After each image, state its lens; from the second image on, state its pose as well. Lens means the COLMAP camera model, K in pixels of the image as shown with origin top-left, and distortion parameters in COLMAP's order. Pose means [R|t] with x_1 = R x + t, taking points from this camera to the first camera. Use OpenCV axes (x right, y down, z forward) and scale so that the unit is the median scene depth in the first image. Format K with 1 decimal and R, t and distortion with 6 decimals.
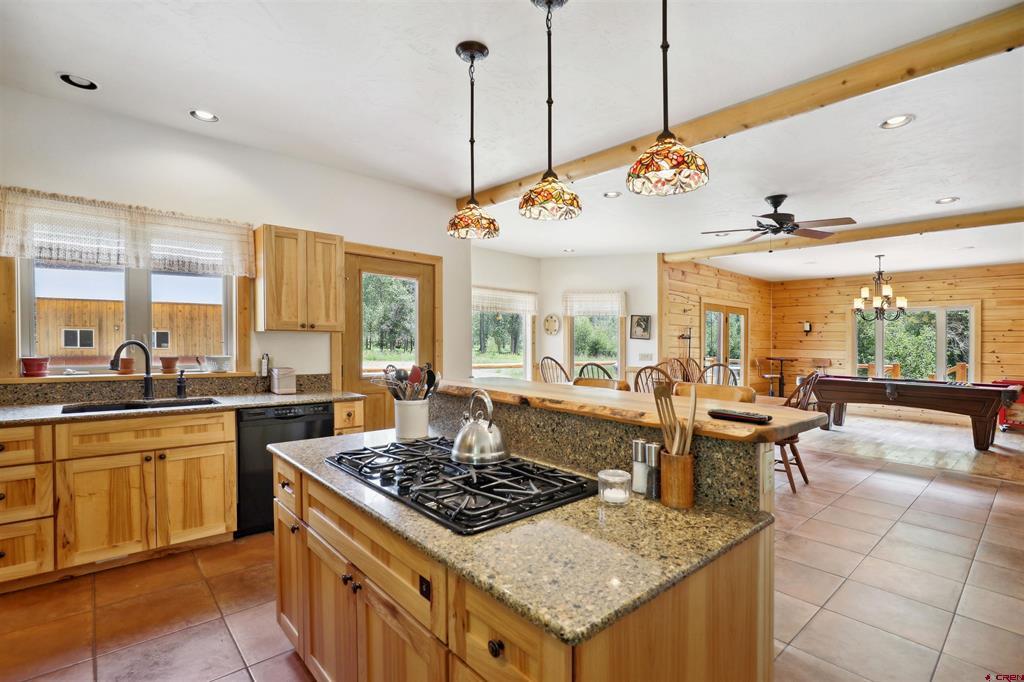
lens RADIAL K [[480.0, 0, 509.6], [0, 480.0, 345.7], [0, 0, 1]] dist [-0.031643, 0.009684]
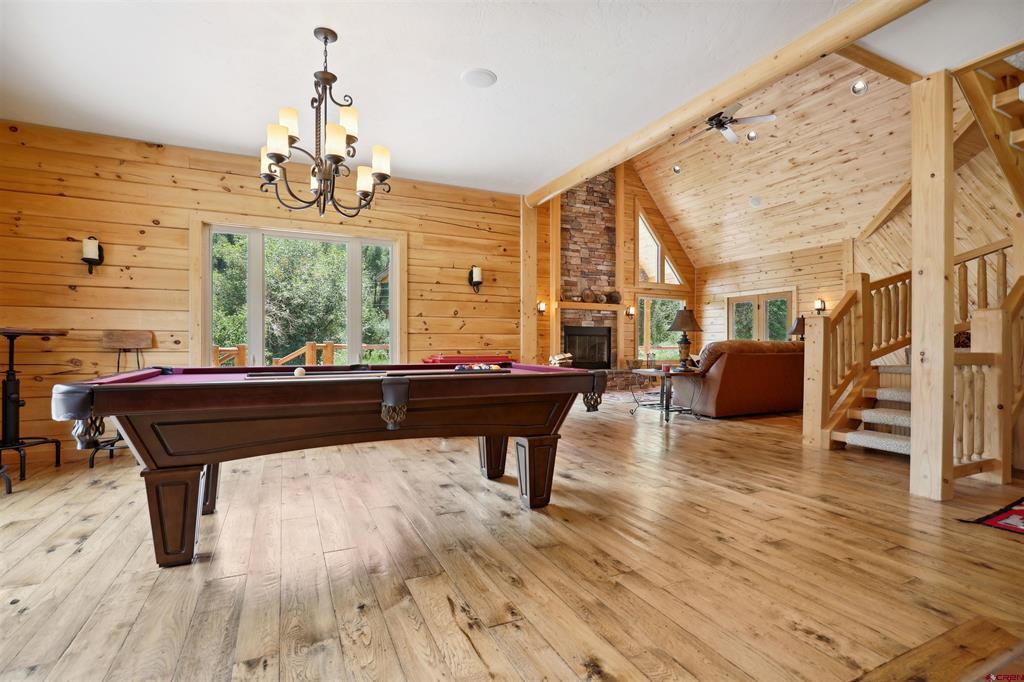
lens RADIAL K [[480.1, 0, 513.6], [0, 480.1, 324.0], [0, 0, 1]] dist [-0.022187, 0.009611]
pose [[0.263018, 0.017161, 0.964638, 0.502156], [0.009187, 0.999752, -0.020291, 0.046981], [-0.964747, 0.014199, 0.262795, 0.823508]]
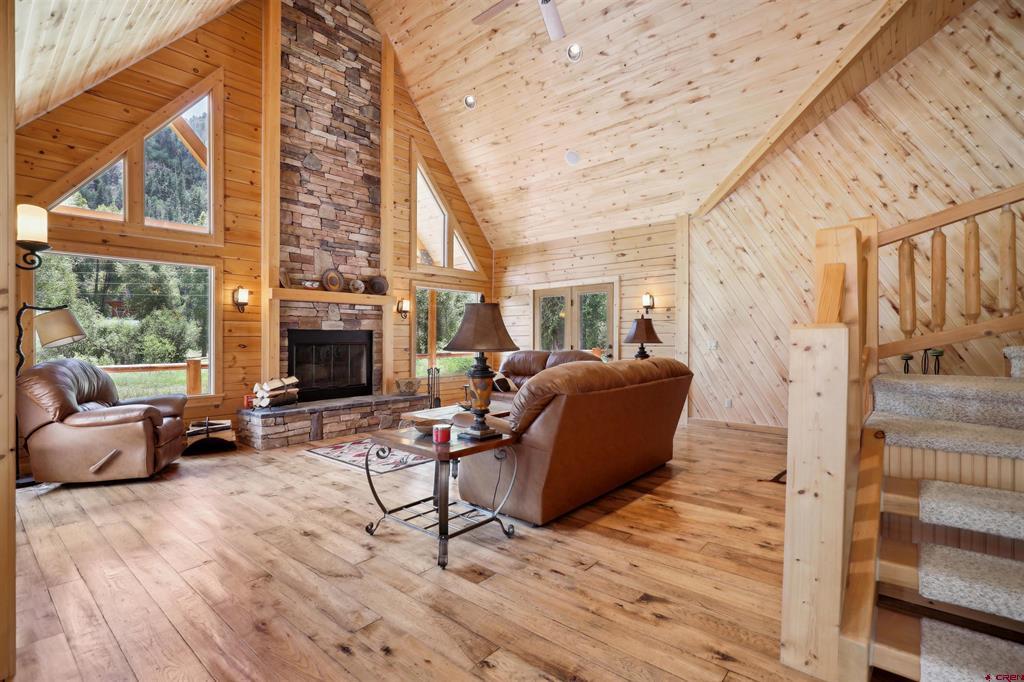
lens RADIAL K [[482.3, 0, 505.5], [0, 482.3, 334.7], [0, 0, 1]] dist [-0.001717, 0.000180]
pose [[-0.132890, -0.013506, 0.991039, 1.061142], [0.013297, 0.999793, 0.015408, 0.024878], [-0.991042, 0.015225, -0.132683, 0.783050]]
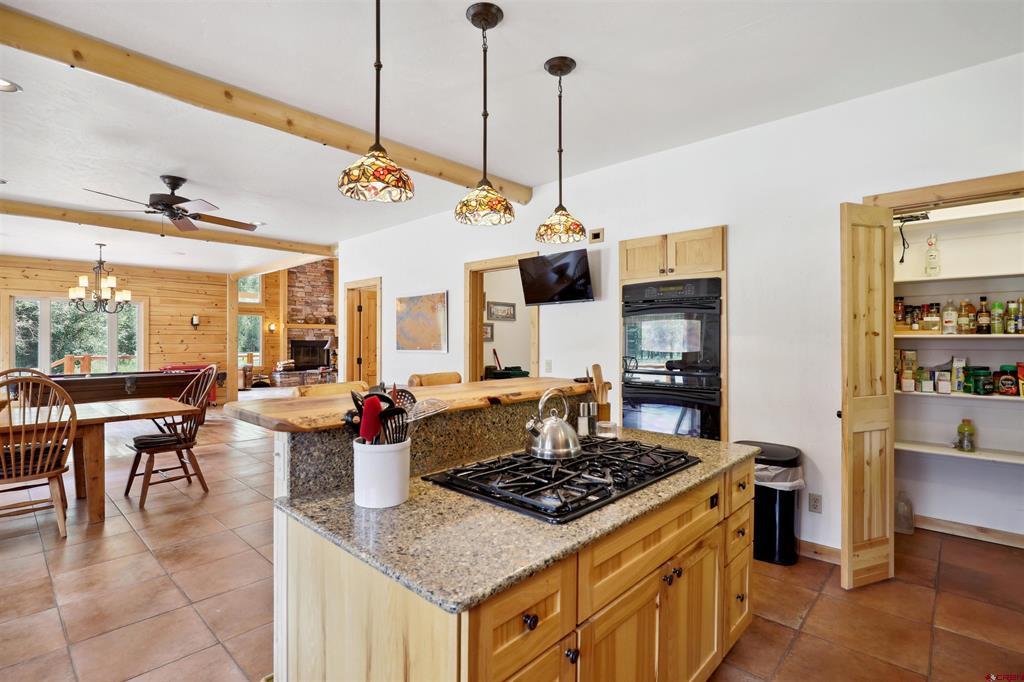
lens RADIAL K [[482.3, 0, 512.0], [0, 482.3, 341.0], [0, 0, 1]] dist [-0.010068, -0.000965]
pose [[-0.114506, -0.019343, 0.993234, -0.288172], [0.008798, 0.999751, 0.020484, -0.009622], [-0.993384, 0.011084, -0.114307, 0.313470]]
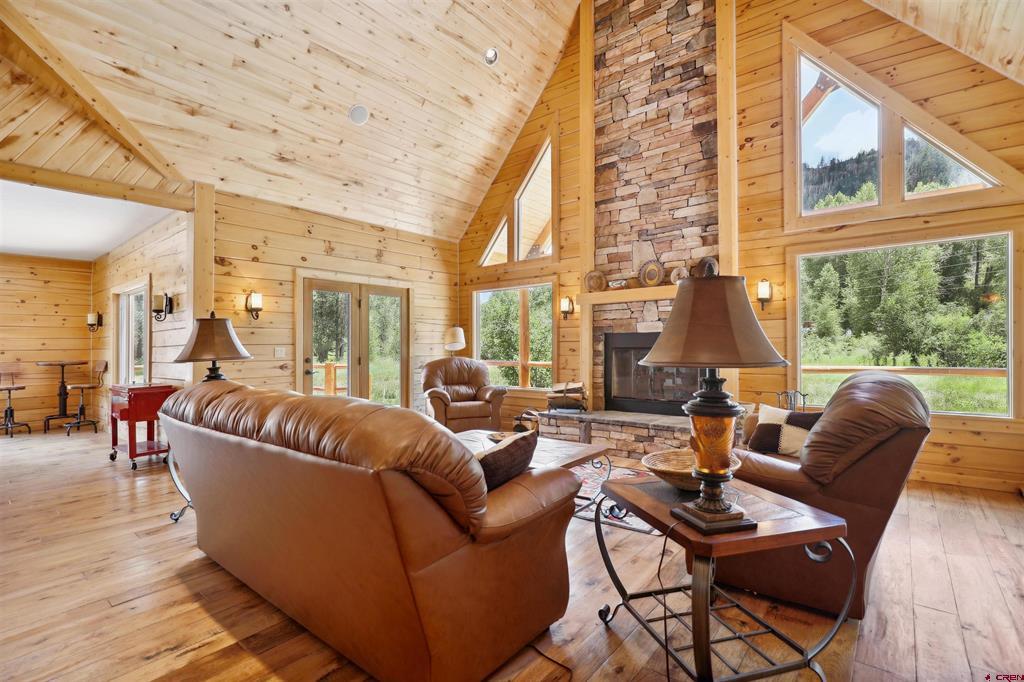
lens RADIAL K [[474.9, 0, 517.4], [0, 474.9, 338.5], [0, 0, 1]] dist [-0.023971, 0.008390]
pose [[0.984834, -0.032660, 0.170395, 1.721140], [0.036390, 0.999161, -0.018810, 0.043321], [-0.169638, 0.024725, 0.985196, 0.225833]]
